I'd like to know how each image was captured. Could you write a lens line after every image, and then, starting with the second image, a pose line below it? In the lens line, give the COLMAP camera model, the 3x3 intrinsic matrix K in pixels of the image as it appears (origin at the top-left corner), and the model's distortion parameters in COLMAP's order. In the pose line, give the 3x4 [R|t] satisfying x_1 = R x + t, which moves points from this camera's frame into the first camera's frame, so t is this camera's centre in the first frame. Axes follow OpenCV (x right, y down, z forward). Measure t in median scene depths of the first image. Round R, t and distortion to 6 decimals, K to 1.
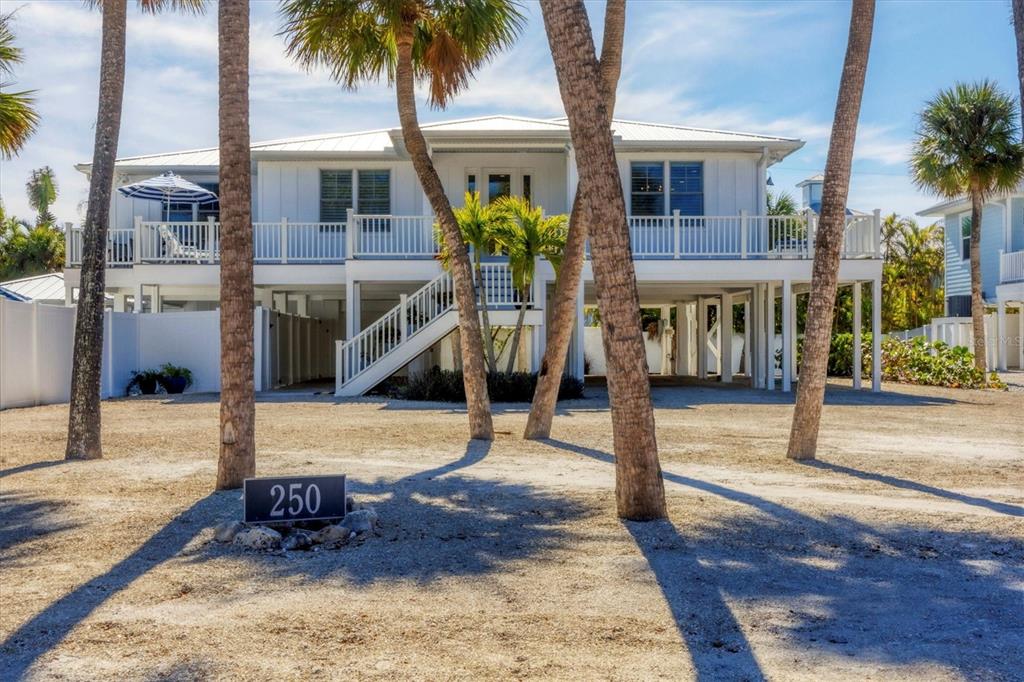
lens RADIAL K [[473.0, 0, 513.3], [0, 473.0, 335.9], [0, 0, 1]] dist [0.005234, 0.000341]
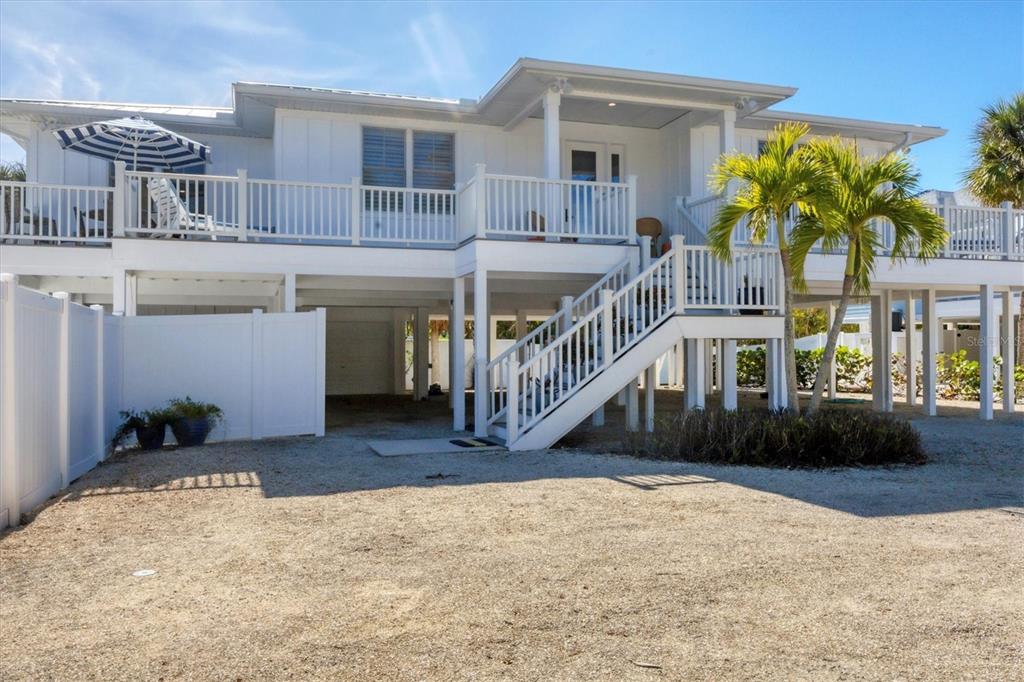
lens RADIAL K [[473.0, 0, 510.6], [0, 473.0, 345.6], [0, 0, 1]] dist [0.005234, 0.000341]
pose [[0.989358, 0.003028, 0.145469, -0.358807], [-0.002194, 0.999980, -0.005891, -0.006034], [-0.145484, 0.005509, 0.989345, 0.297478]]
